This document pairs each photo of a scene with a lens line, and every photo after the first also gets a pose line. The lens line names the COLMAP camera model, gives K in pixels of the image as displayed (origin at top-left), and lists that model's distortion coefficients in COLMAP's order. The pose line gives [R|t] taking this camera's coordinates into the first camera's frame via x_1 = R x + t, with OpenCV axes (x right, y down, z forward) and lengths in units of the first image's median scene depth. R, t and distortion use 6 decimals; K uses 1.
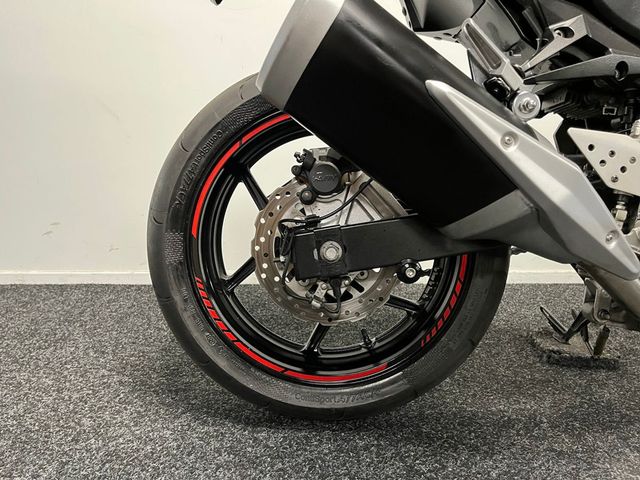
lens RADIAL K [[487.0, 0, 319.0], [0, 487.0, 244.7], [0, 0, 1]] dist [0.069975, -0.097044]
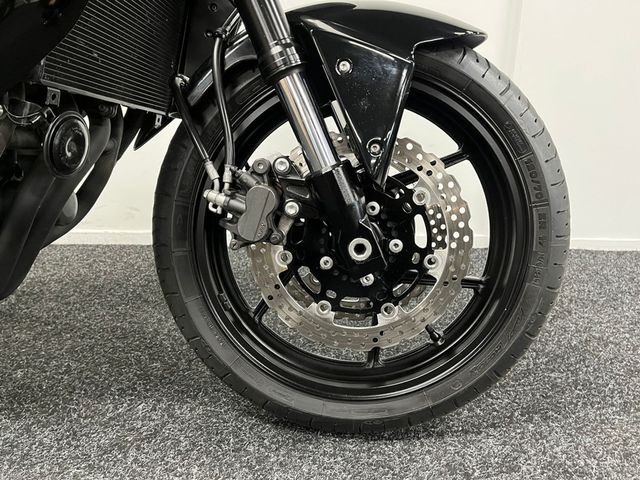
lens RADIAL K [[487.0, 0, 316.9], [0, 487.0, 244.9], [0, 0, 1]] dist [0.069975, -0.097044]
pose [[0.997236, 0.012303, -0.073271, 1.601633], [-0.006399, 0.996752, 0.080273, 0.003061], [0.074021, -0.079582, 0.994076, 0.174116]]
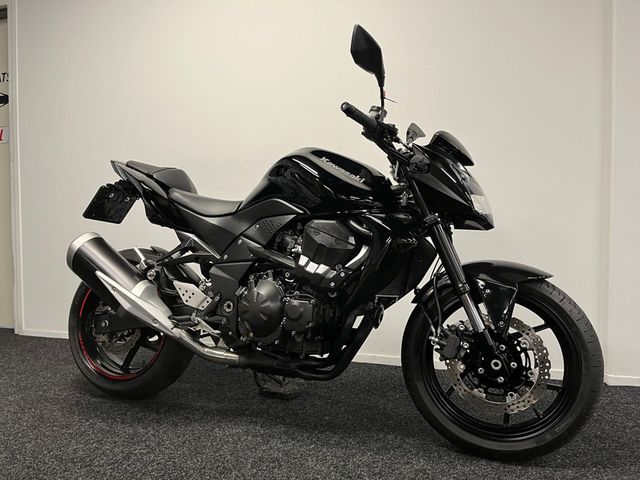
lens RADIAL K [[487.0, 0, 315.5], [0, 487.0, 242.8], [0, 0, 1]] dist [0.069975, -0.097044]
pose [[0.930711, -0.010921, -0.365593, 1.653762], [-0.059740, 0.981592, -0.181405, -0.002177], [0.360845, 0.190676, 0.912926, -0.908563]]
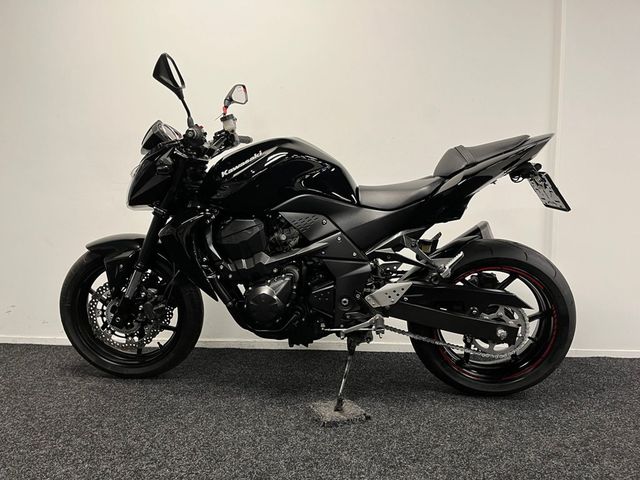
lens RADIAL K [[487.0, 0, 317.1], [0, 487.0, 239.3], [0, 0, 1]] dist [0.069975, -0.097044]
pose [[0.994392, -0.001531, -0.105745, 1.115237], [-0.016820, 0.984878, -0.172430, 0.008096], [0.104410, 0.173242, 0.979329, -0.946430]]
